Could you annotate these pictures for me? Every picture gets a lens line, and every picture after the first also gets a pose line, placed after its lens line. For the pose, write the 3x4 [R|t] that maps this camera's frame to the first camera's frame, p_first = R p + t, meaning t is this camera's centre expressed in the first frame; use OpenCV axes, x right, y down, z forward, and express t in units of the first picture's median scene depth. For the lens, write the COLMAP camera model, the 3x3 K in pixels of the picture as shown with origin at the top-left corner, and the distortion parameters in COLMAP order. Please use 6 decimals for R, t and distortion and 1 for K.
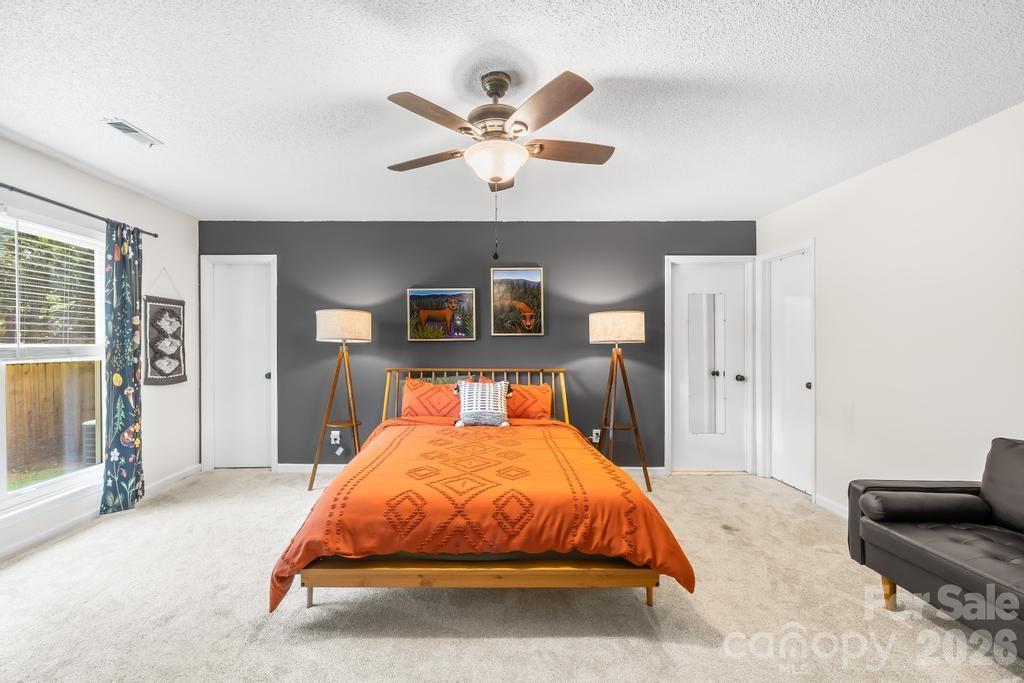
lens RADIAL K [[443.1, 0, 511.8], [0, 443.1, 344.9], [0, 0, 1]] dist [0.002974, 0.001044]
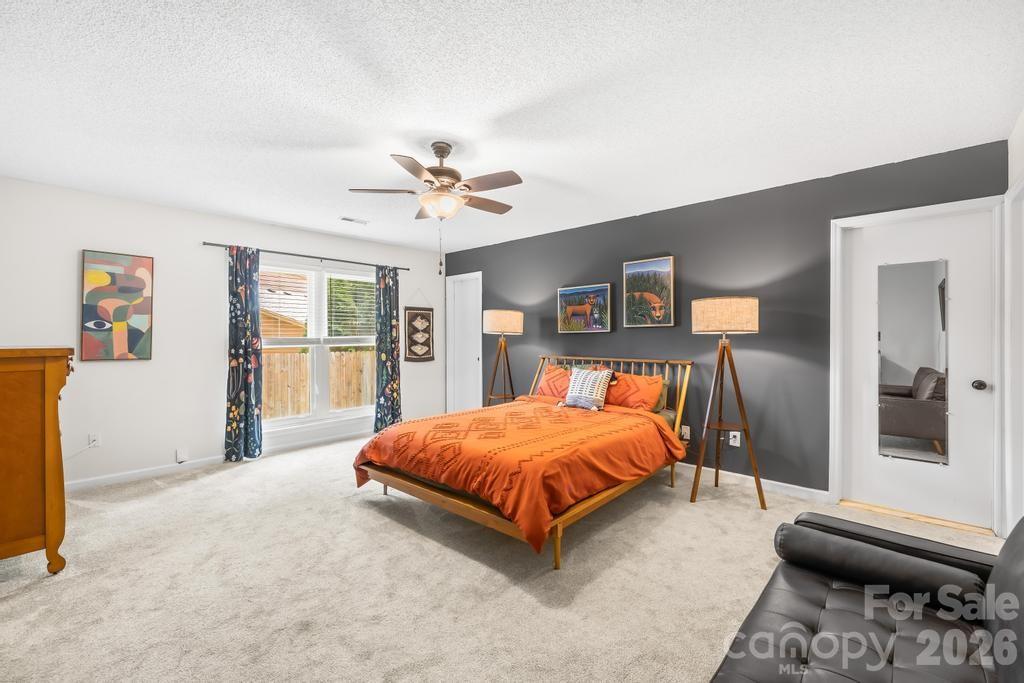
lens RADIAL K [[443.1, 0, 514.9], [0, 443.1, 338.6], [0, 0, 1]] dist [0.002974, 0.001044]
pose [[0.740921, 0.000397, -0.671592, 0.555236], [0.002349, 0.999992, 0.003183, 0.002647], [0.671588, -0.003936, 0.740914, 0.059502]]
